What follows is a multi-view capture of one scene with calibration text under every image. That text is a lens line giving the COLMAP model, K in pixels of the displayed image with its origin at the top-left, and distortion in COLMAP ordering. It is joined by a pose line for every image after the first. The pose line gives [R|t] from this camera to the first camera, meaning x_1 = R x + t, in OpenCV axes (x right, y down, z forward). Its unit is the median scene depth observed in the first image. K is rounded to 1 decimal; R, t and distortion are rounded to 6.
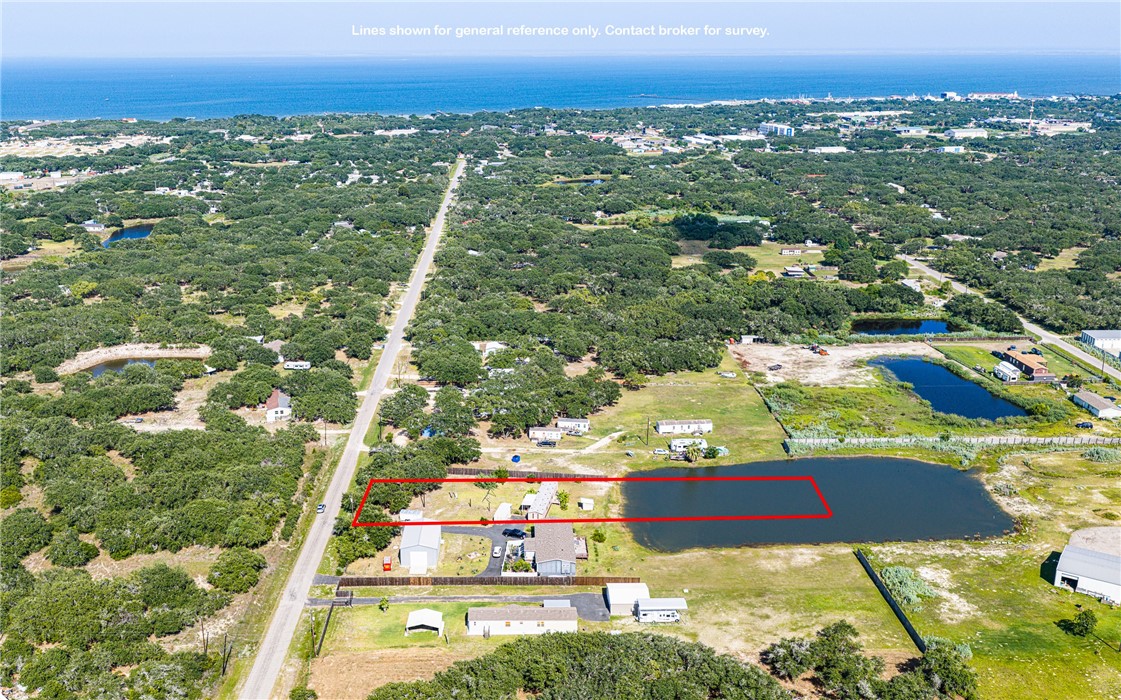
lens RADIAL K [[988.7, 0, 576.8], [0, 988.7, 350.3], [0, 0, 1]] dist [0.002338, -0.004673]
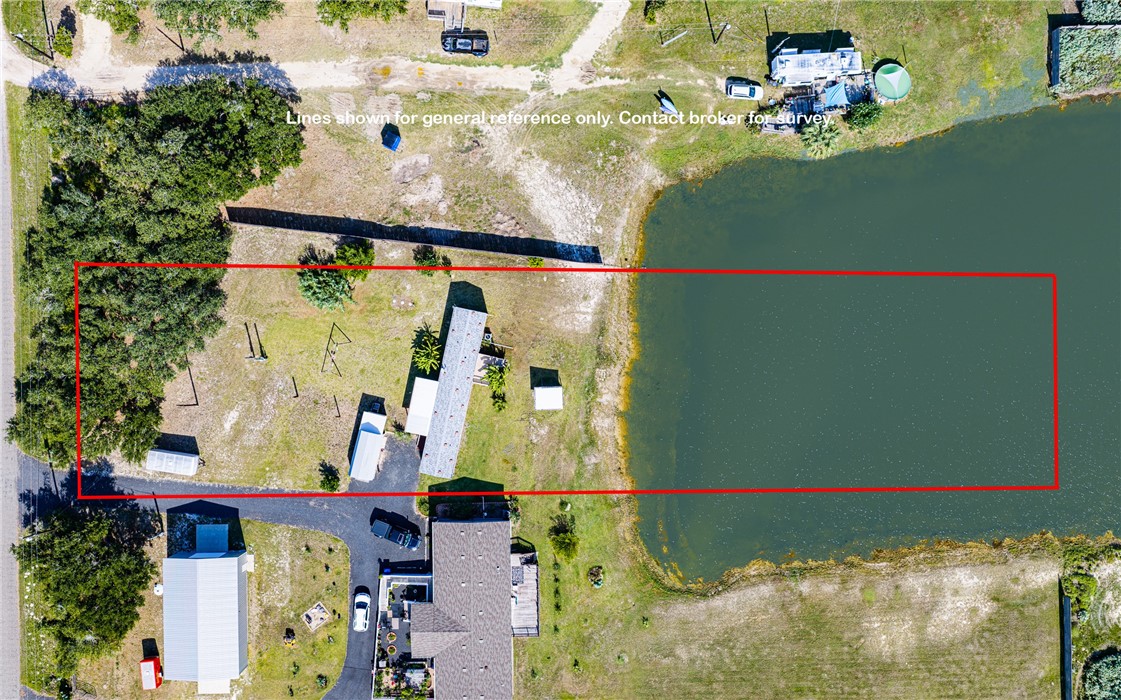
lens RADIAL K [[988.7, 0, 576.8], [0, 988.7, 350.3], [0, 0, 1]] dist [0.002338, -0.004673]
pose [[0.999206, 0.039250, 0.006782, 0.017593], [-0.017959, 0.291972, 0.956258, -0.264545], [0.035553, -0.955621, 0.292445, 0.797475]]
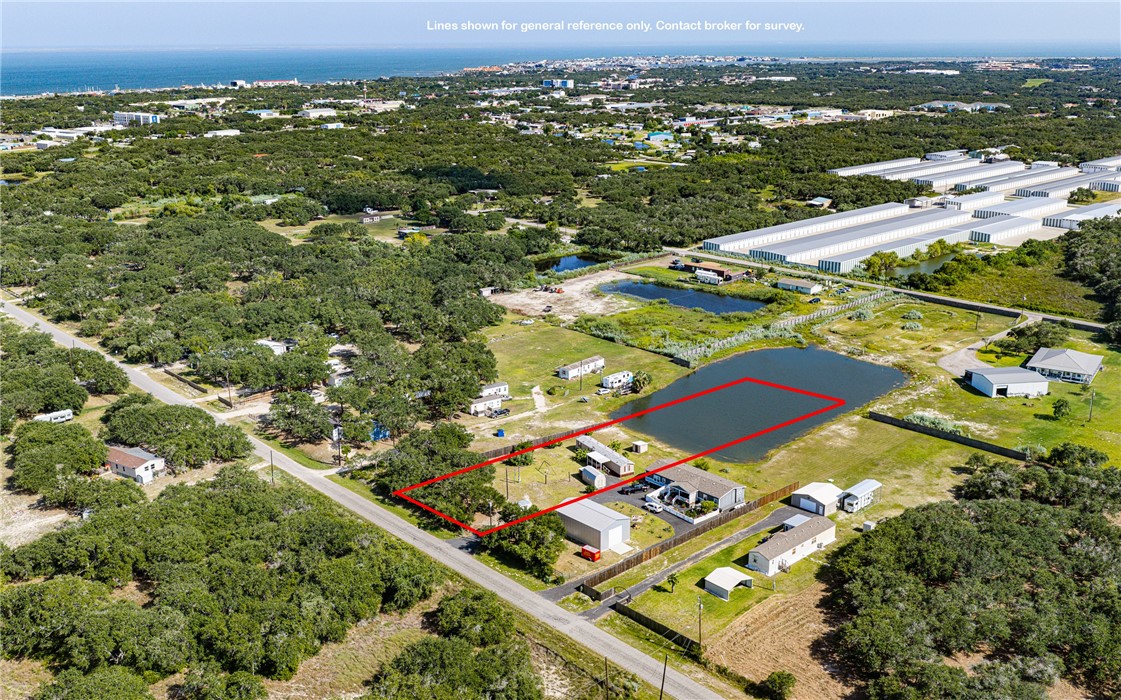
lens RADIAL K [[988.7, 0, 576.8], [0, 988.7, 350.3], [0, 0, 1]] dist [0.002338, -0.004673]
pose [[0.761228, -0.200112, 0.616836, -0.538749], [0.196045, 0.977703, 0.075248, -0.015264], [-0.618141, 0.063647, 0.783486, 0.263611]]
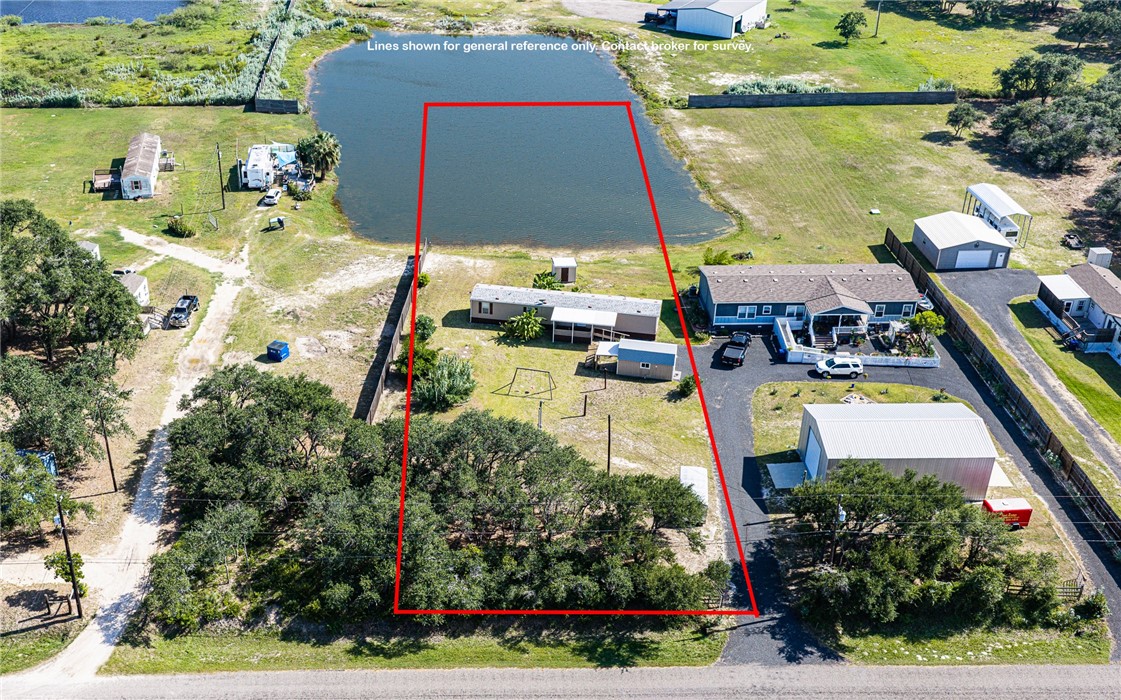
lens RADIAL K [[1227.0, 0, 414.4], [0, 1227.0, 349.9], [0, 0, 1]] dist [0.003820, 0.004170]
pose [[0.072341, -0.507011, 0.858899, -0.440349], [0.299221, 0.832520, 0.466238, -0.083464], [-0.951438, 0.223272, 0.211934, 0.859308]]
